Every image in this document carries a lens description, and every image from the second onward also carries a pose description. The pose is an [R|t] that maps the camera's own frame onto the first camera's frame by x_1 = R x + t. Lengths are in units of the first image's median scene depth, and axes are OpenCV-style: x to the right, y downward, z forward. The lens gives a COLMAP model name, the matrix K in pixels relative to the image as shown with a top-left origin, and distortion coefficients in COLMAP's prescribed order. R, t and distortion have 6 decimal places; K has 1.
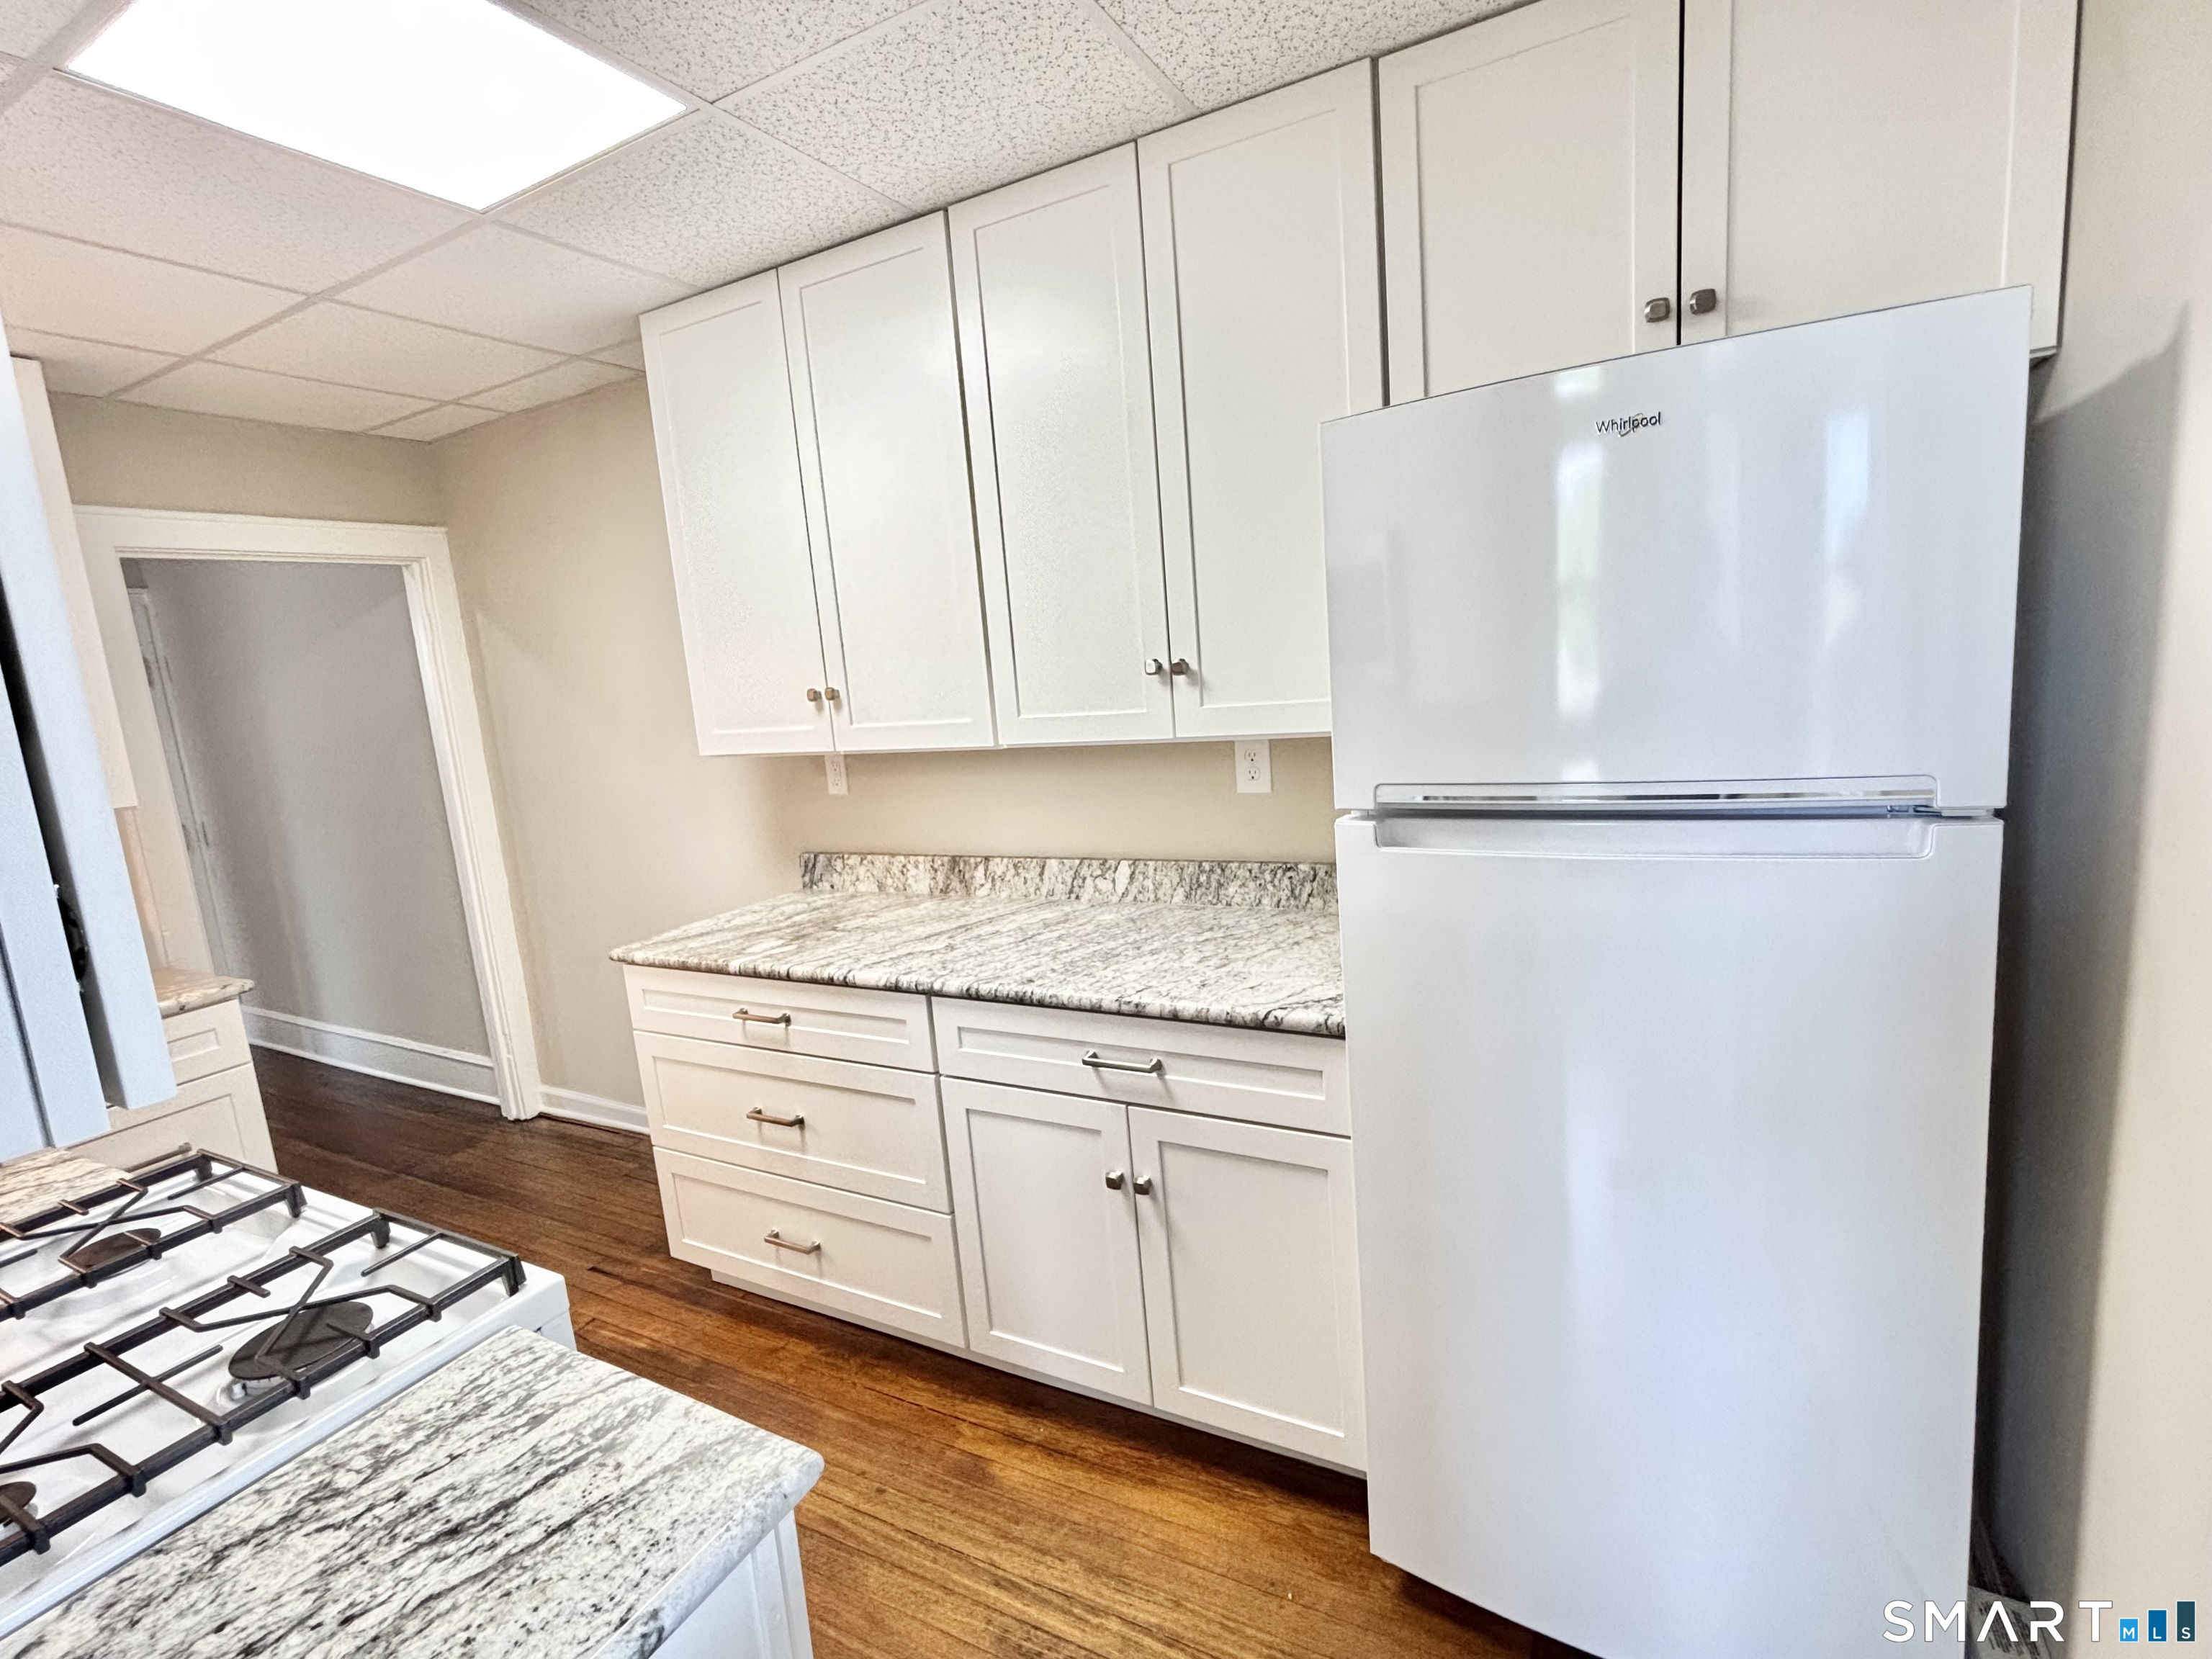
lens RADIAL K [[1008.5, 0, 1106.0], [0, 1008.5, 829.5], [0, 0, 1]] dist [0.002920, -0.000375]
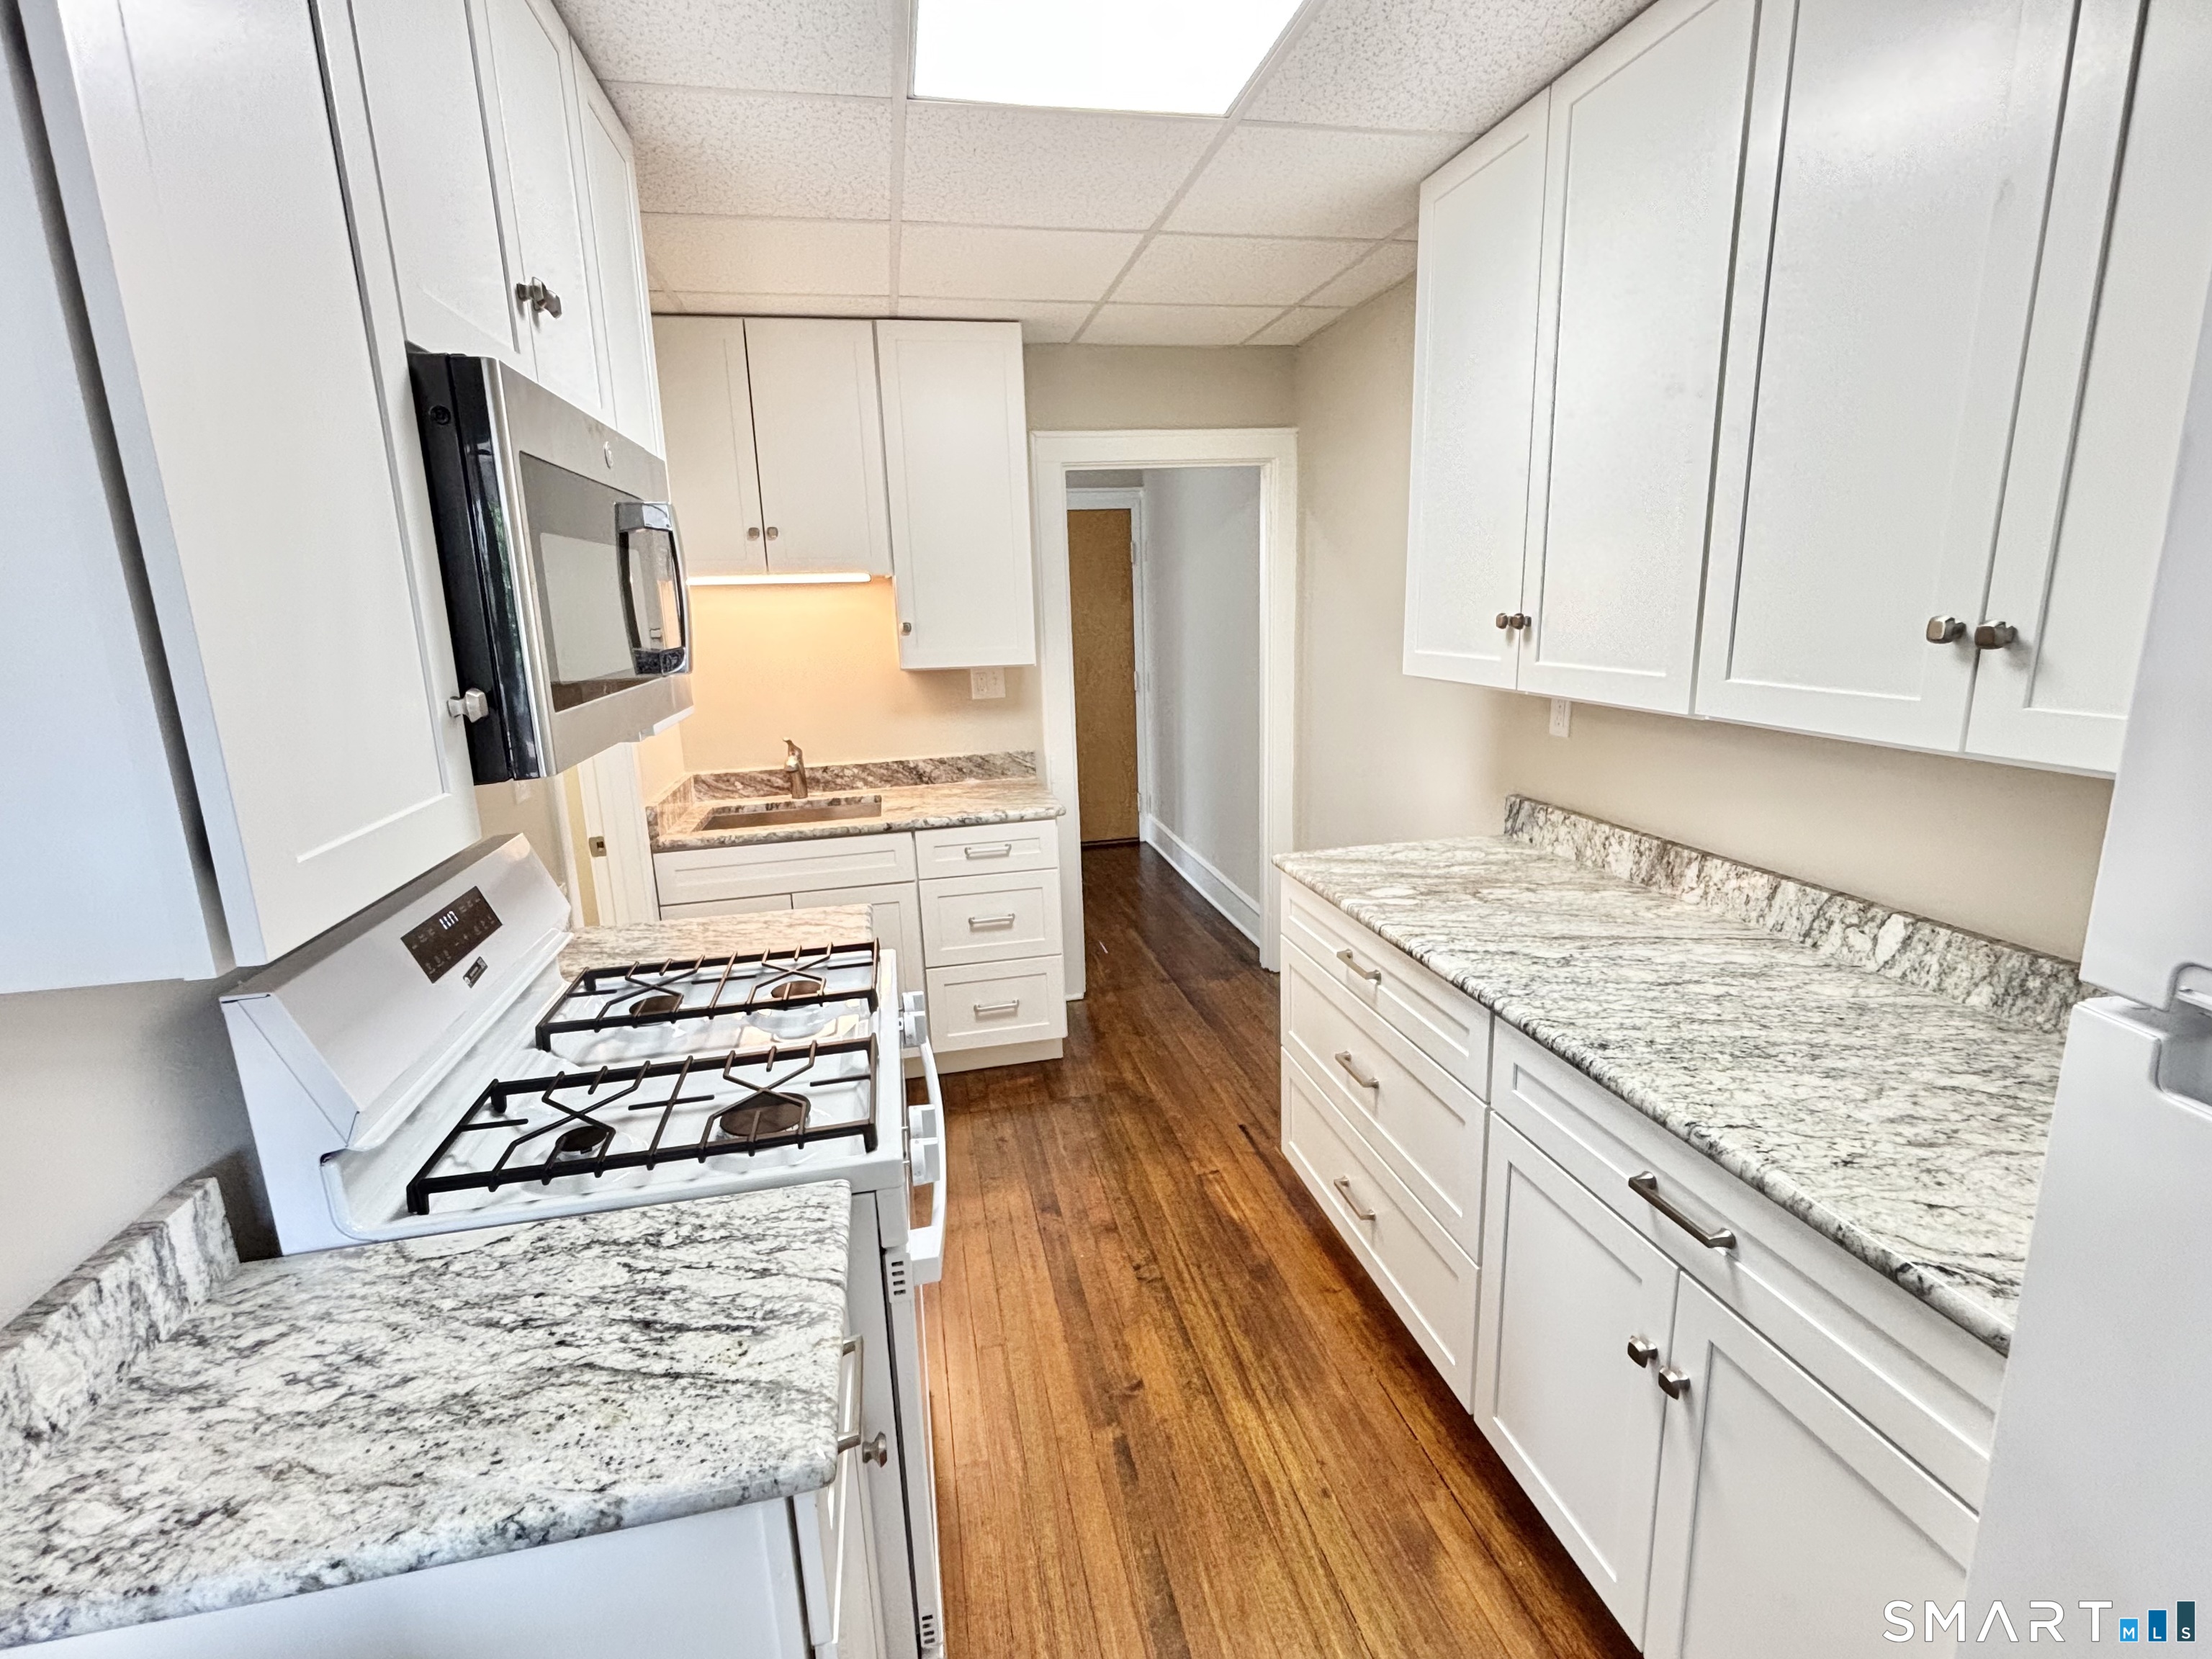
lens RADIAL K [[1022.8, 0, 1106.0], [0, 1022.8, 829.5], [0, 0, 1]] dist [-0.006691, -0.000935]
pose [[0.646719, 0.229122, -0.727501, 0.179297], [-0.146778, 0.973372, 0.176078, -0.074794], [0.748473, -0.007091, 0.663128, 0.211639]]
